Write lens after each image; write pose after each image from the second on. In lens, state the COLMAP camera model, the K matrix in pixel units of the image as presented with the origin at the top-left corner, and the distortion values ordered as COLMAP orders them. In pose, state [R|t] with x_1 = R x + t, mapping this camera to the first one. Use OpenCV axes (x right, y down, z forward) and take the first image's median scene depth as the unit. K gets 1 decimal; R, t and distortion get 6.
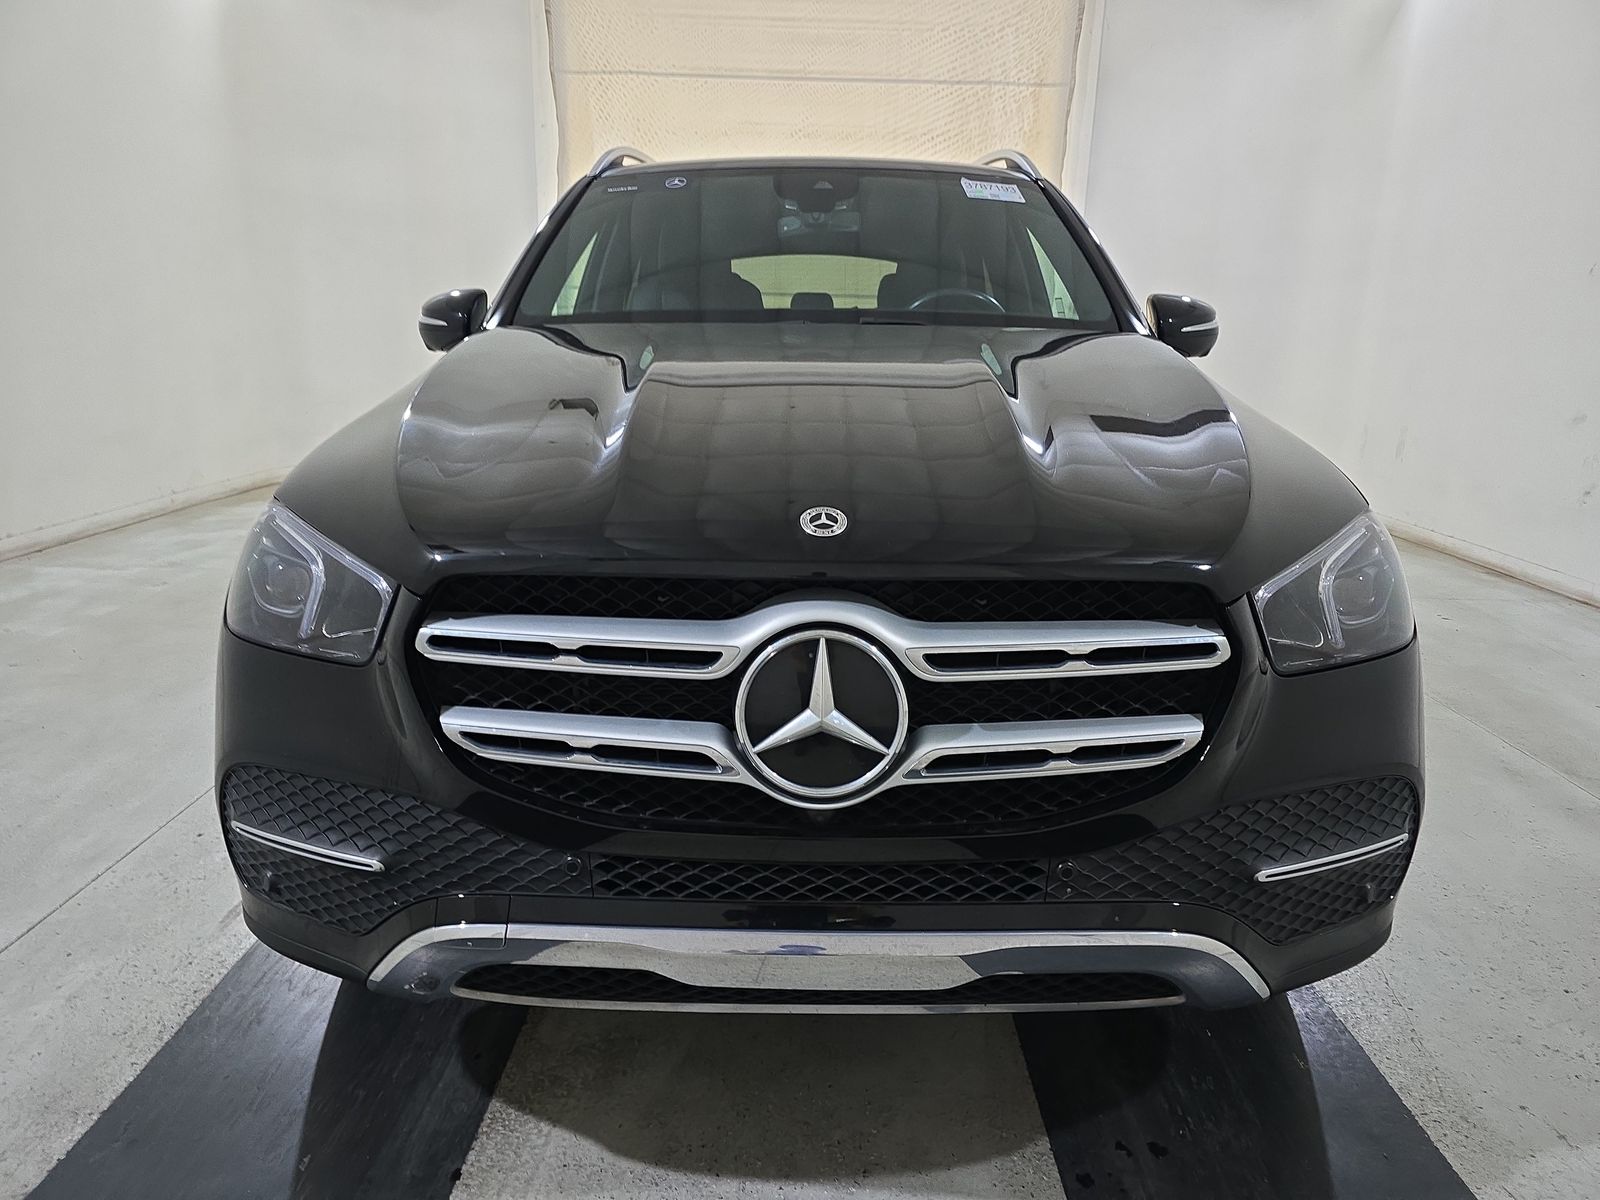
lens RADIAL K [[1071.7, 0, 800.0], [0, 1071.7, 600.0], [0, 0, 1]] dist [0.029225, -0.028182]
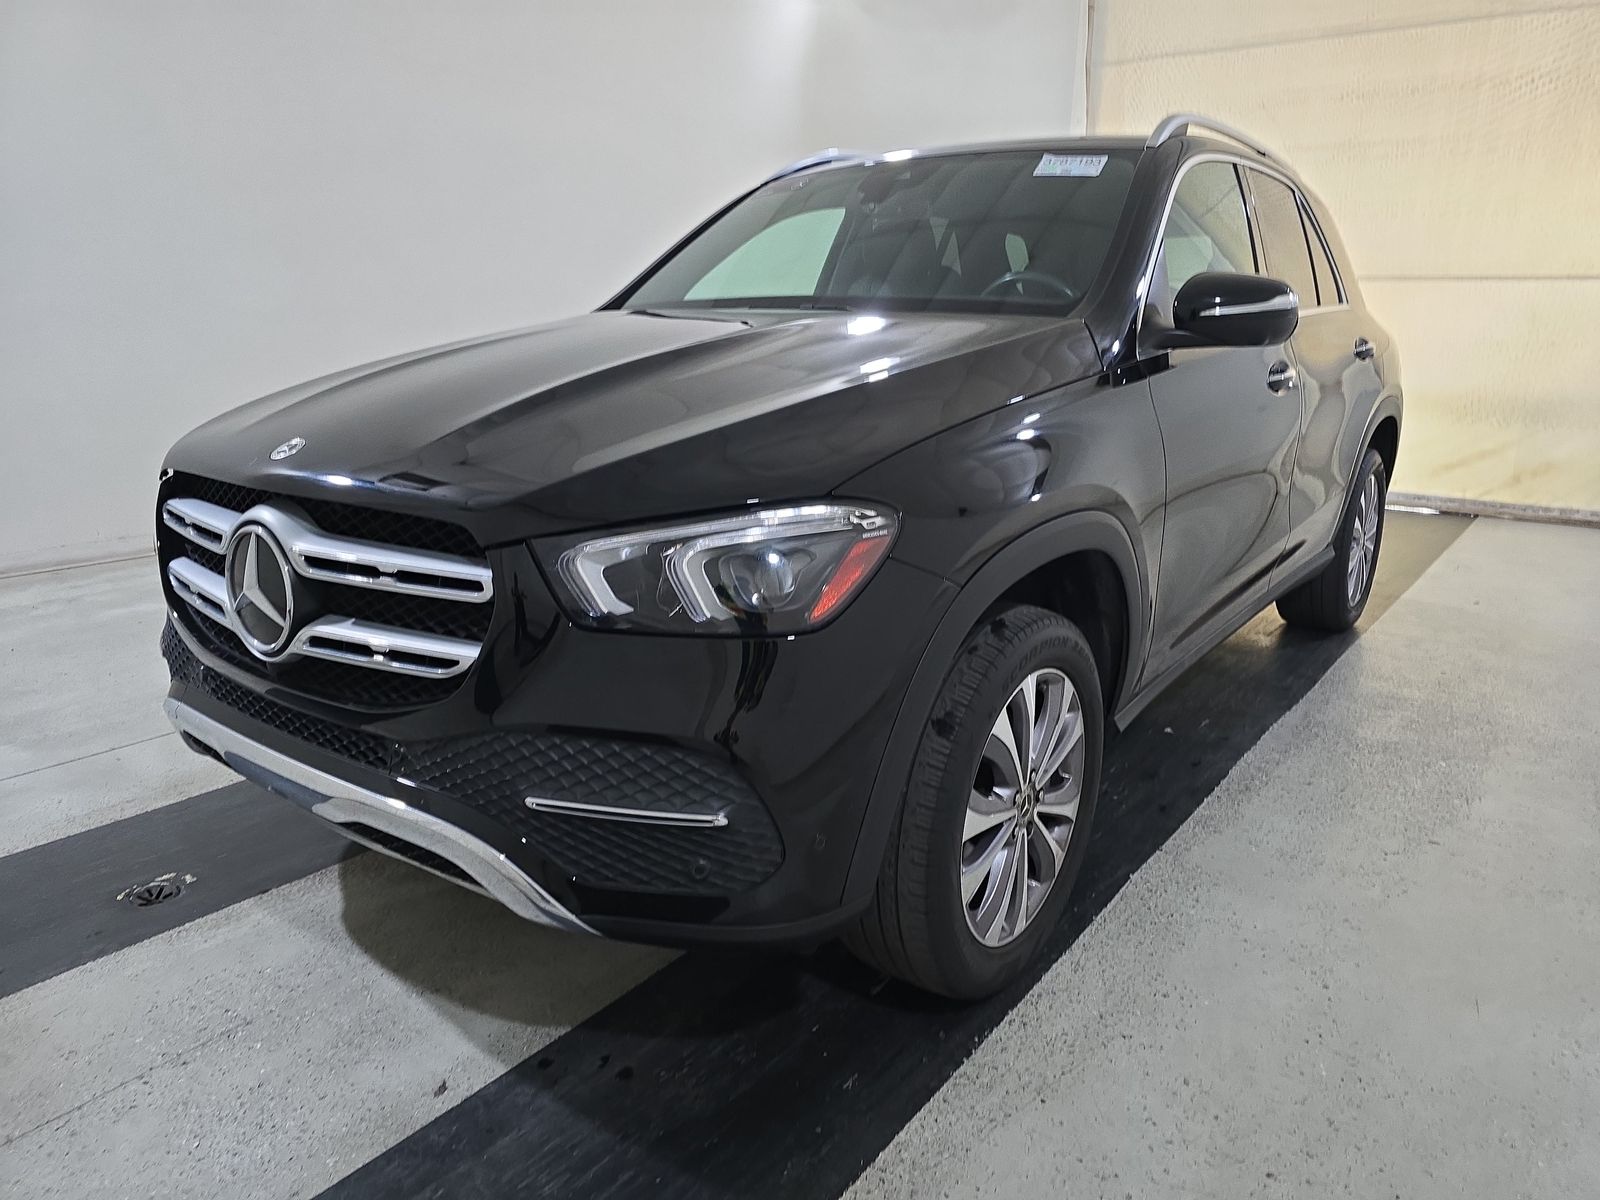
lens RADIAL K [[1071.7, 0, 800.0], [0, 1071.7, 600.0], [0, 0, 1]] dist [0.029225, -0.028182]
pose [[0.798400, 0.144712, -0.584479, 0.974980], [-0.142746, 0.988508, 0.049754, -0.033504], [0.584962, 0.043709, 0.809882, 0.201530]]
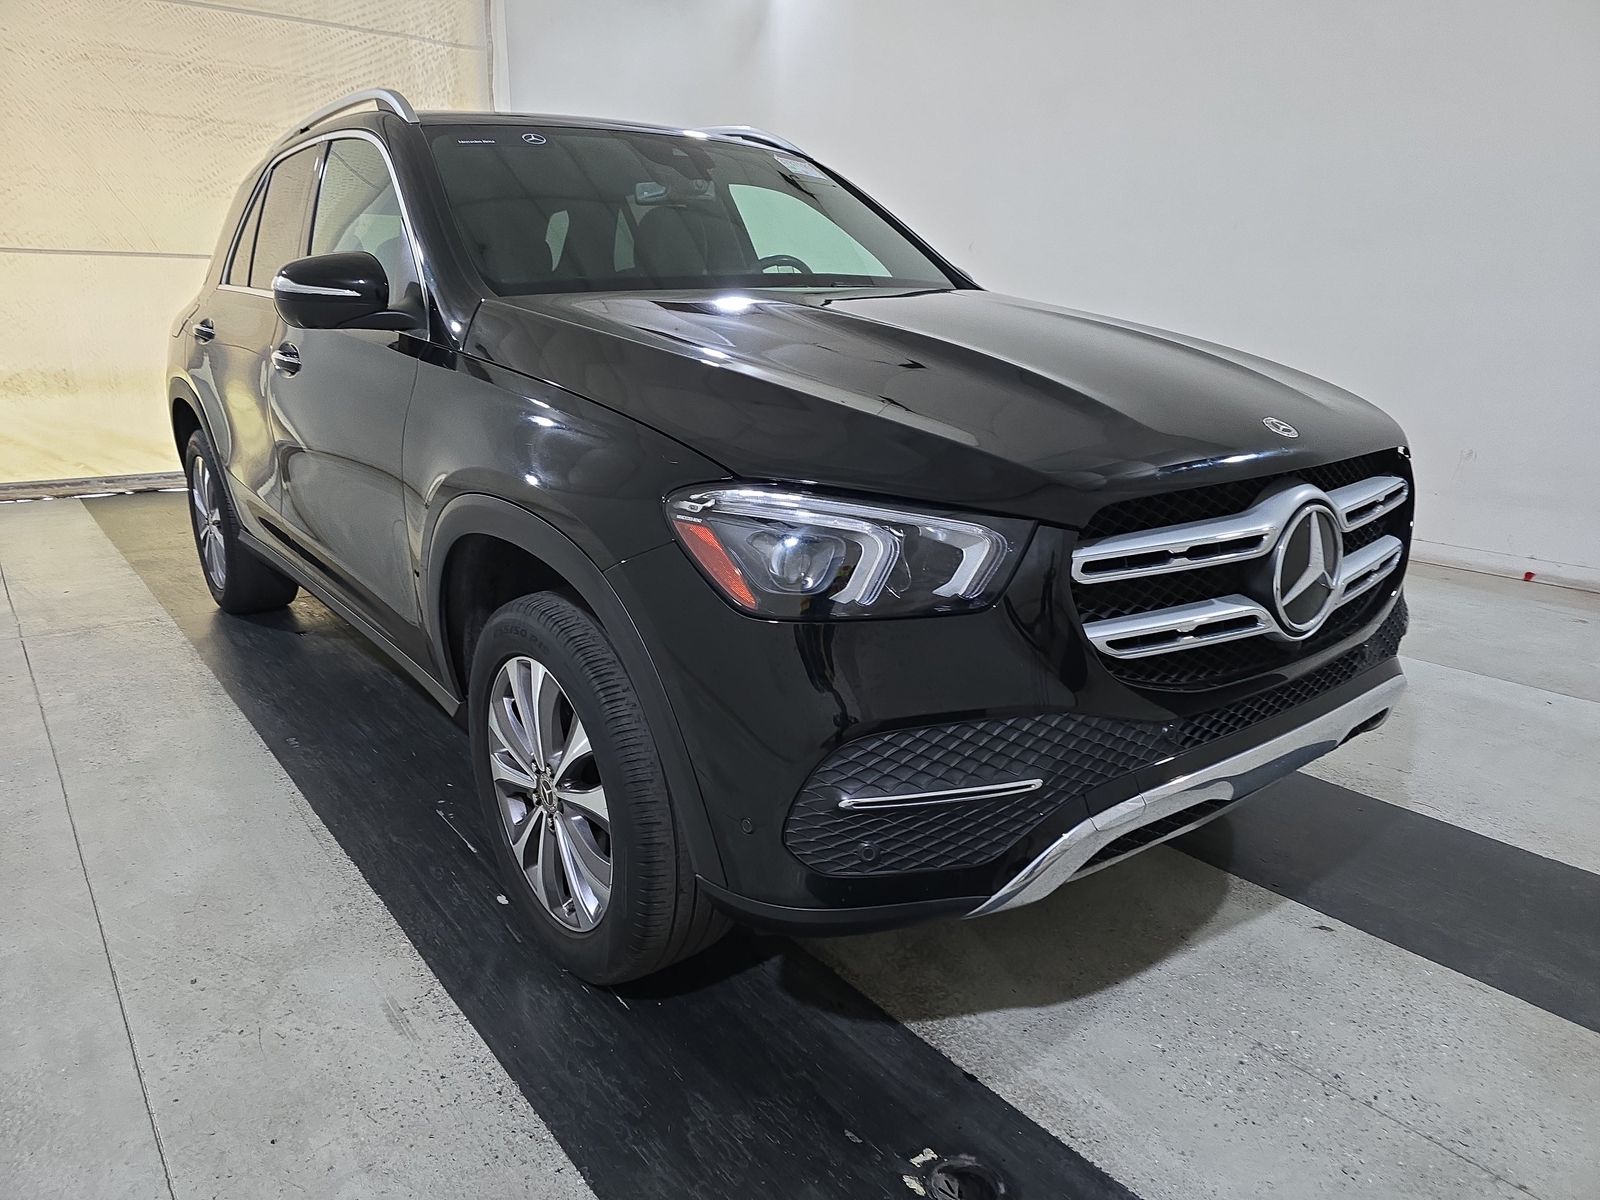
lens RADIAL K [[1065.9, 0, 800.0], [0, 1065.9, 600.0], [0, 0, 1]] dist [0.030059, -0.032372]
pose [[0.783692, -0.178956, 0.594813, -0.924578], [0.161342, 0.983378, 0.083284, -0.051868], [-0.599830, 0.030699, 0.799538, 0.207390]]
